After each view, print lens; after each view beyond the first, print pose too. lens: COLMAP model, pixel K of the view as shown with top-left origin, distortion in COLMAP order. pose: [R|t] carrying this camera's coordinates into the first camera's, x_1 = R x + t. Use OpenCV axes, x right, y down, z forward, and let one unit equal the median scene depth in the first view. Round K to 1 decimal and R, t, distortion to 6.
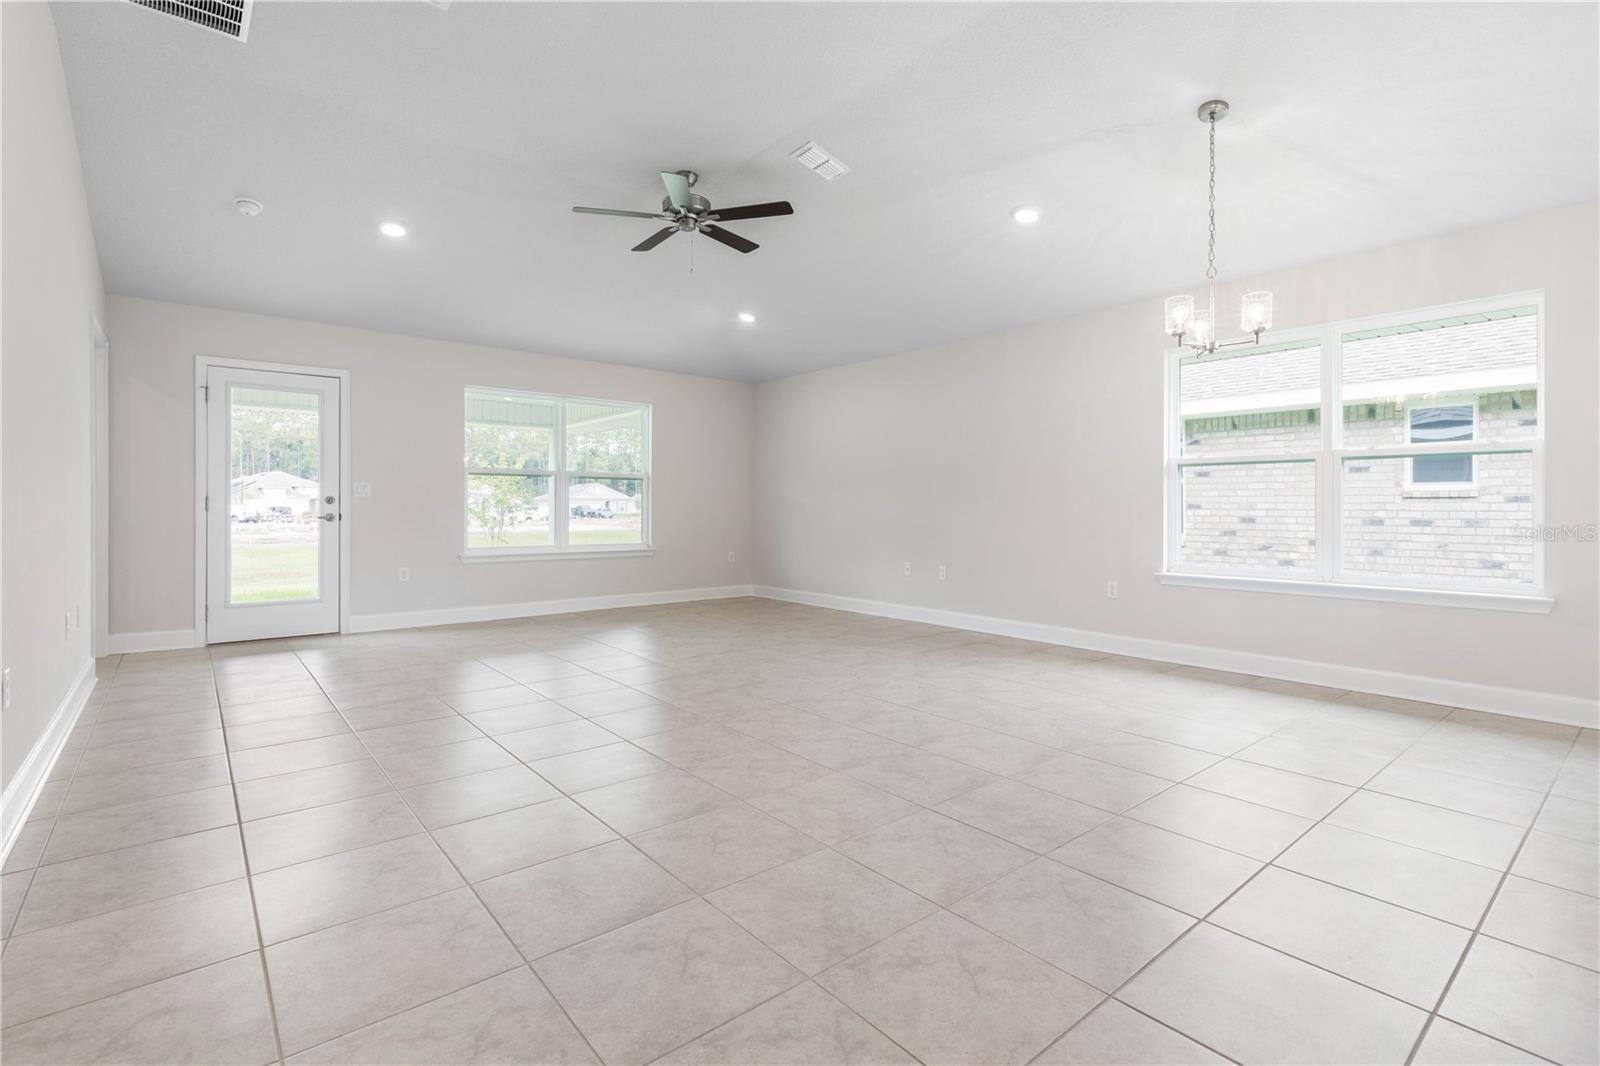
lens RADIAL K [[741.2, 0, 840.3], [0, 741.2, 515.5], [0, 0, 1]] dist [0.010089, -0.000968]
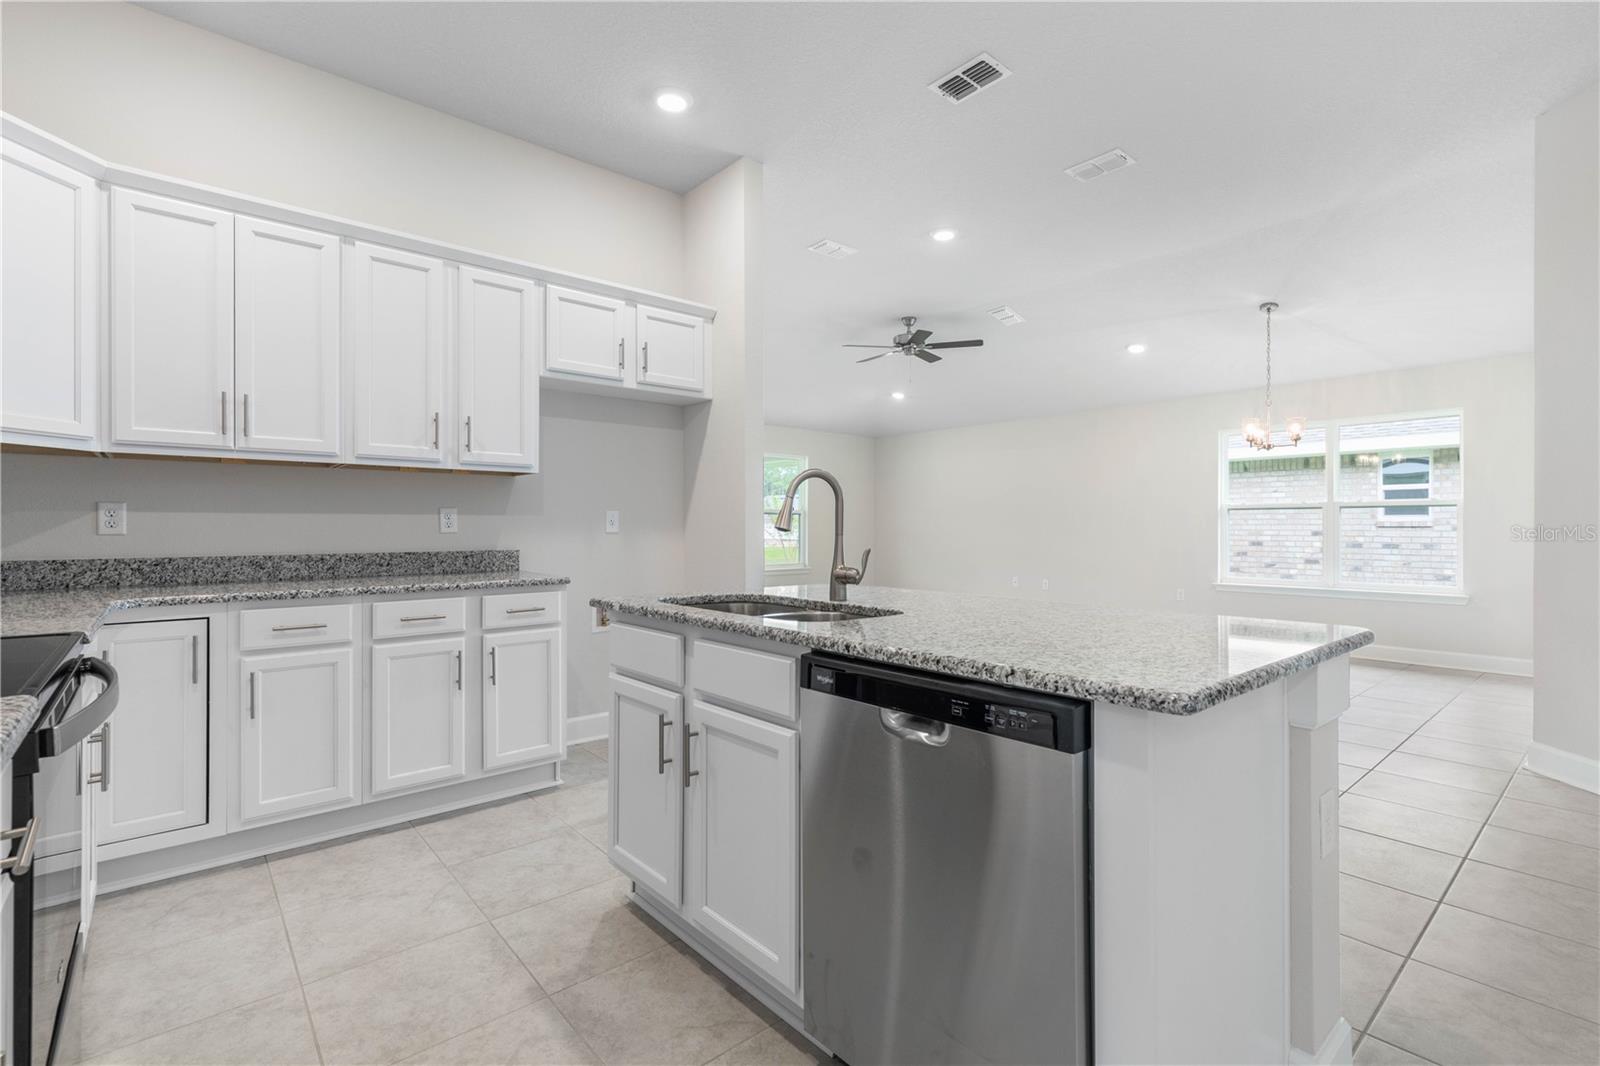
lens RADIAL K [[741.2, 0, 840.7], [0, 741.2, 537.7], [0, 0, 1]] dist [0.010089, -0.000968]
pose [[0.999683, -0.002377, 0.025082, -0.225136], [0.002279, 0.999990, 0.003921, -0.012303], [-0.025092, -0.003862, 0.999678, -0.291308]]
